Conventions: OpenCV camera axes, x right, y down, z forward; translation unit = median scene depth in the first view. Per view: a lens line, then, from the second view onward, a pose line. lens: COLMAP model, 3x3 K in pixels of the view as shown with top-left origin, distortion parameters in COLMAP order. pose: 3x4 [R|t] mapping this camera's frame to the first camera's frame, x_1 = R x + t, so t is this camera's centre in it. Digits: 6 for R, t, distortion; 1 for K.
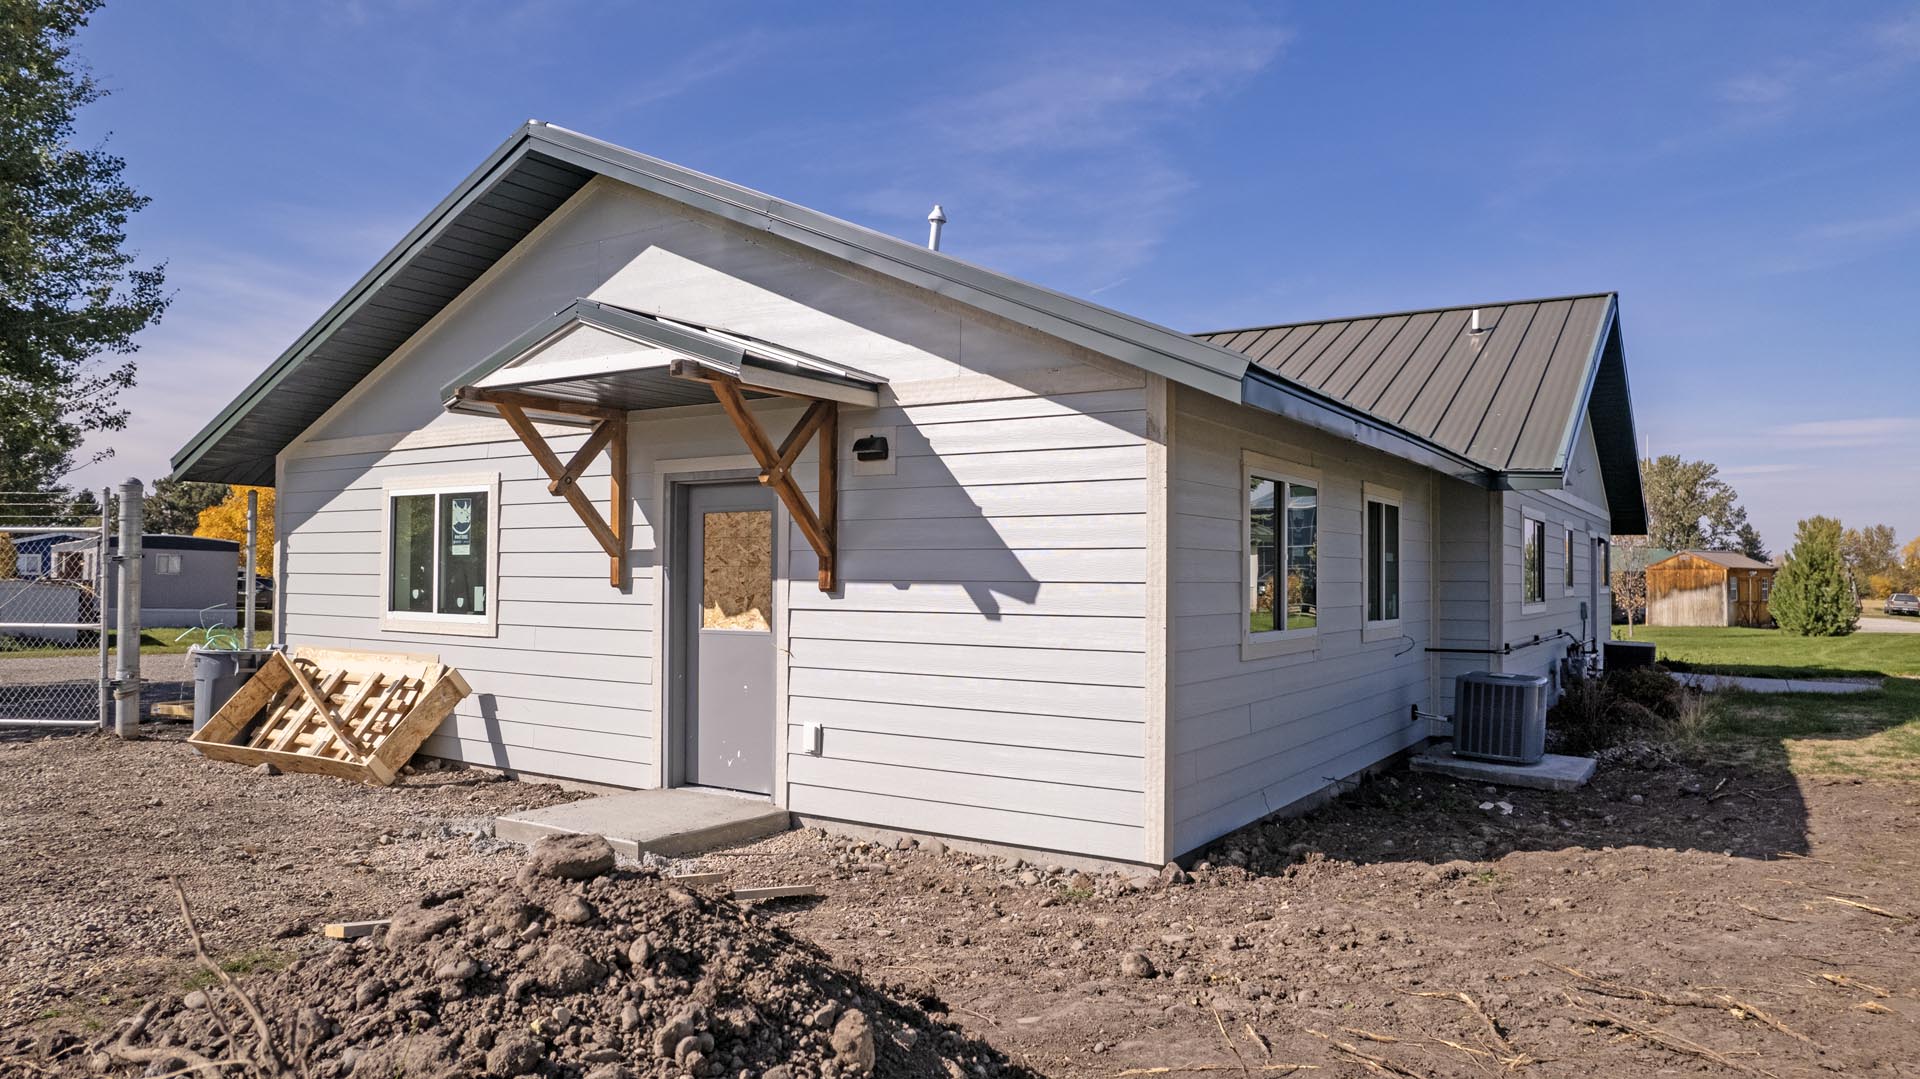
lens RADIAL K [[1230.5, 0, 960.0], [0, 1230.5, 539.5], [0, 0, 1]] dist [-0.042955, 0.001192]
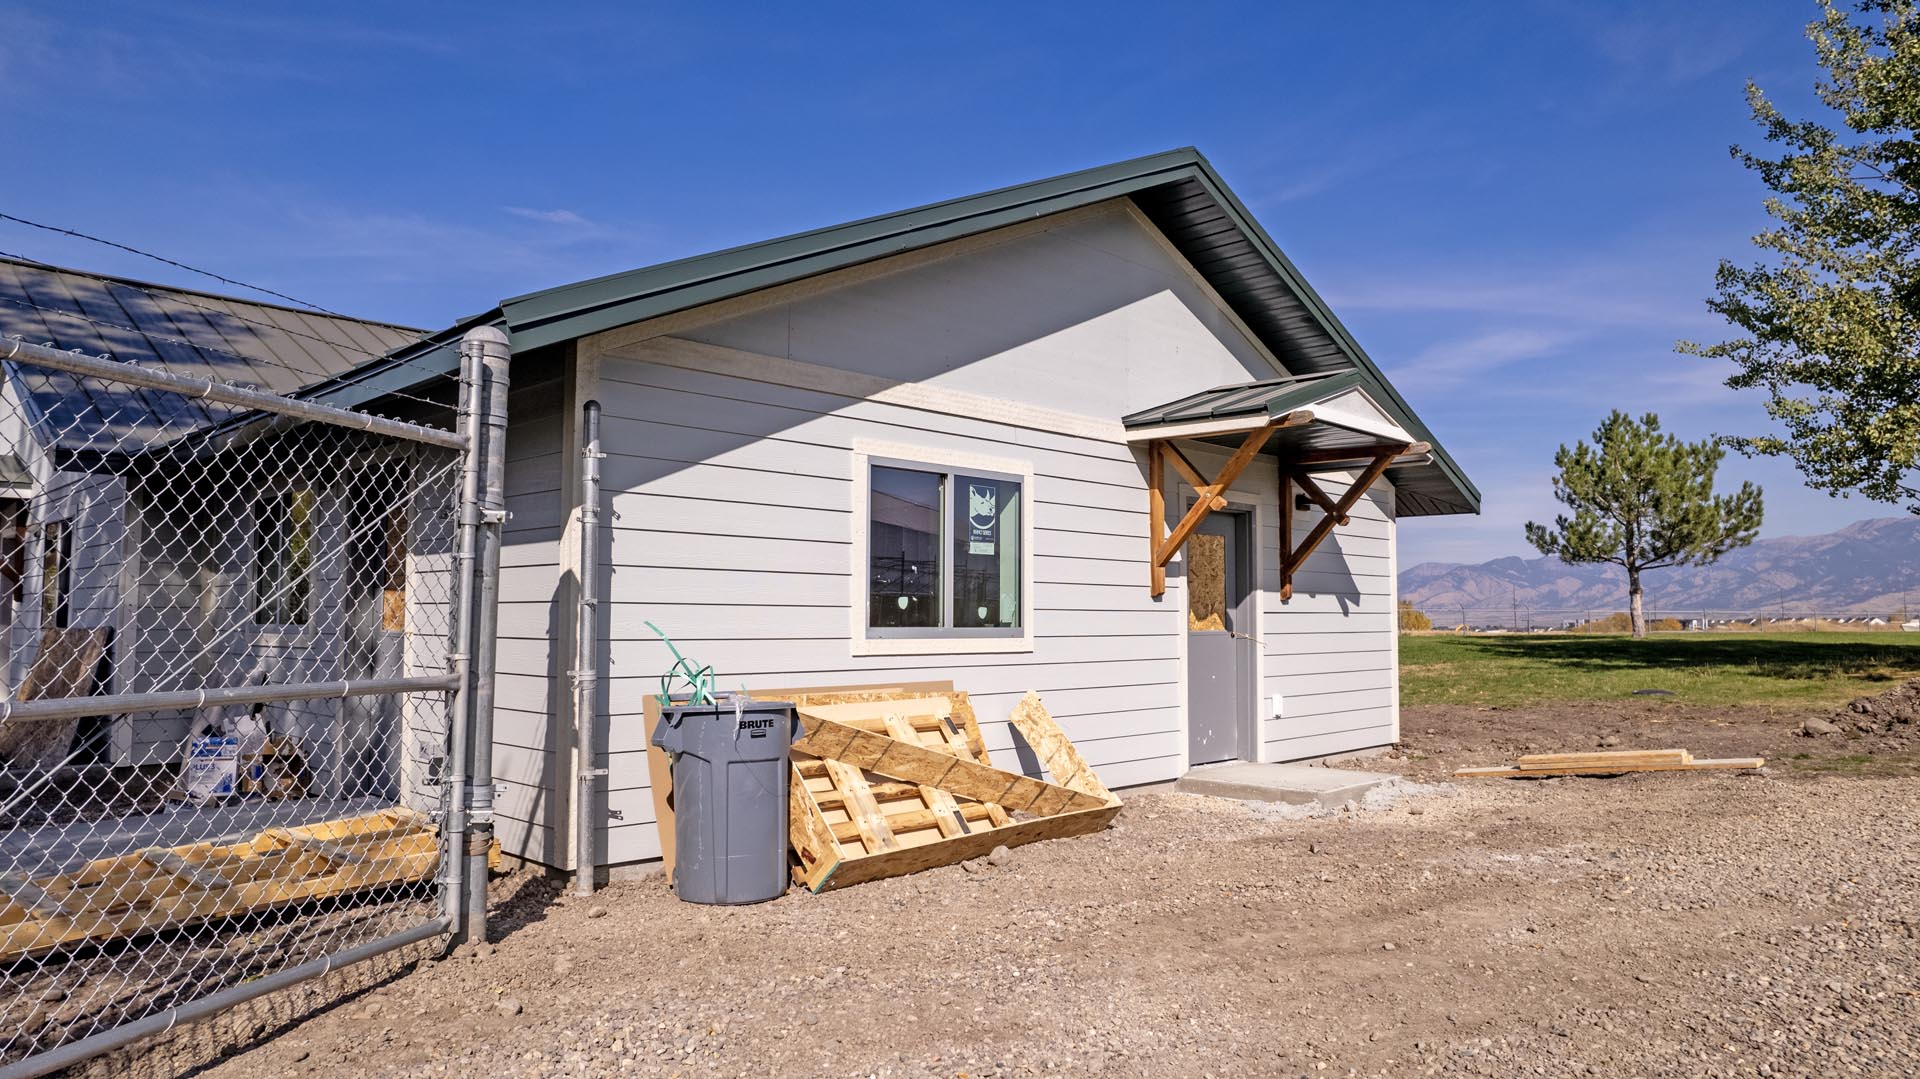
lens RADIAL K [[1201.0, 0, 960.0], [0, 1201.0, 539.5], [0, 0, 1]] dist [-0.075391, 0.084203]
pose [[0.207527, 0.053222, 0.976781, -1.382473], [-0.037602, 0.998215, -0.046401, 0.046711], [-0.977506, -0.027099, 0.209157, 0.982833]]
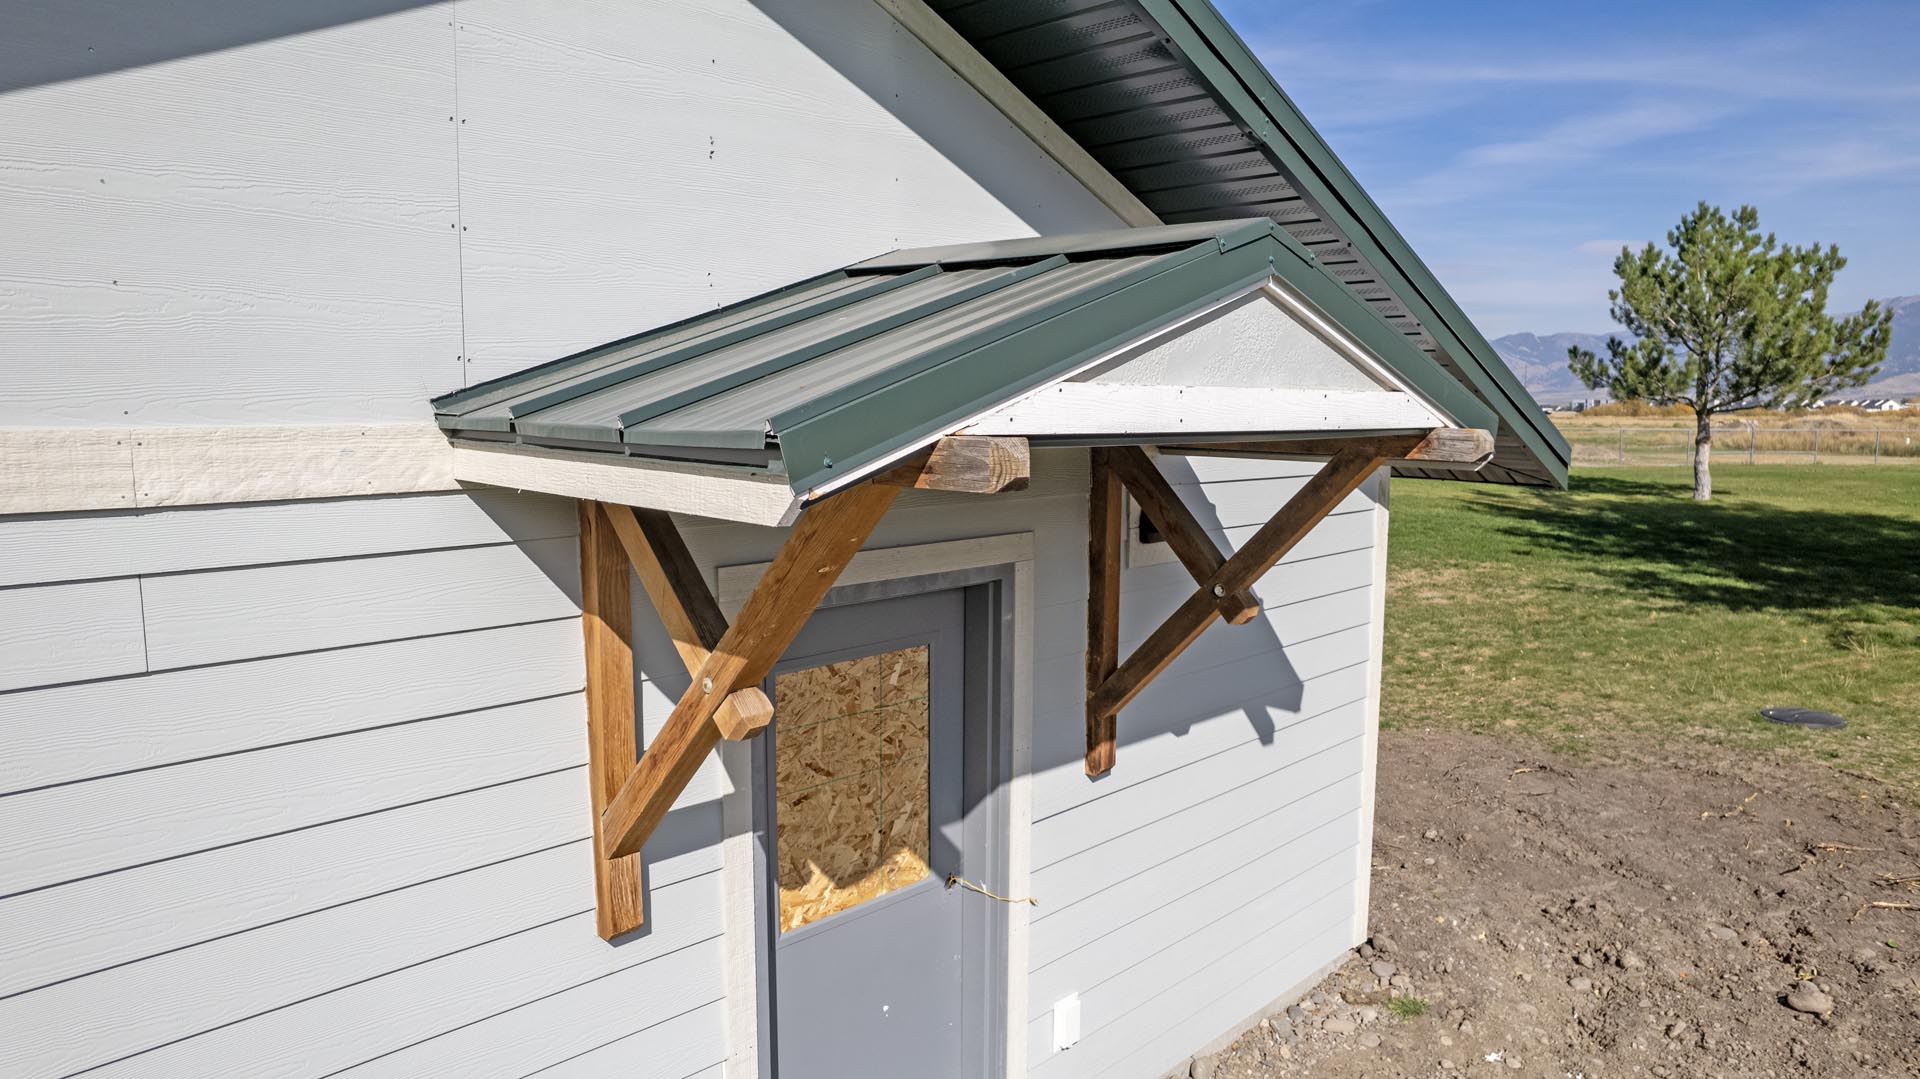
lens RADIAL K [[1201.0, 0, 960.0], [0, 1201.0, 539.5], [0, 0, 1]] dist [-0.075391, 0.084203]
pose [[0.211838, -0.127818, 0.968910, -0.591917], [-0.041358, 0.989350, 0.139556, -0.128352], [-0.976429, -0.069636, 0.204295, 0.870879]]
